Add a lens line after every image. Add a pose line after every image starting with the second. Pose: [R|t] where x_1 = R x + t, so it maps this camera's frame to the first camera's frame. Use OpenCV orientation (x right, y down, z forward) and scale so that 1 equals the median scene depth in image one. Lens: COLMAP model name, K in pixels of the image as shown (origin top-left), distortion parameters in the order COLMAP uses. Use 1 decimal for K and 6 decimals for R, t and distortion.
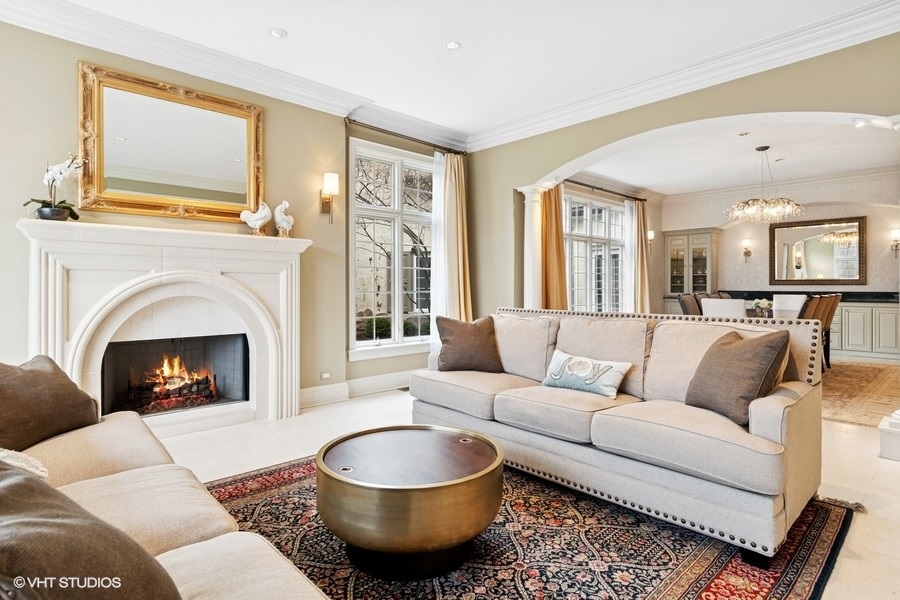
lens RADIAL K [[475.8, 0, 446.9], [0, 475.8, 295.0], [0, 0, 1]] dist [-0.002255, -0.002411]
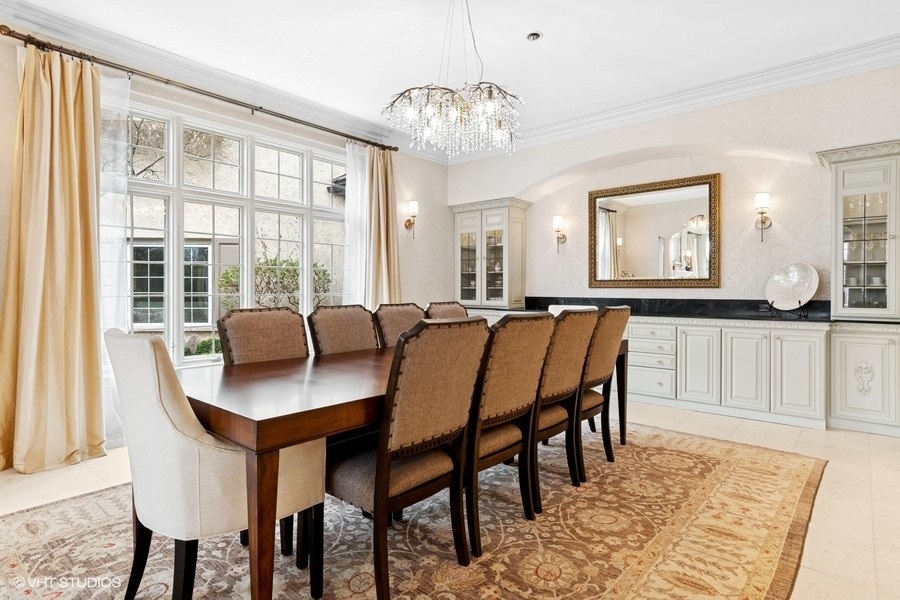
lens RADIAL K [[475.8, 0, 453.0], [0, 475.8, 297.3], [0, 0, 1]] dist [-0.002255, -0.002411]
pose [[0.994621, 0.003279, 0.103533, 0.413795], [-0.002630, 0.999976, -0.006400, -0.004060], [-0.103552, 0.006093, 0.994605, 0.371228]]
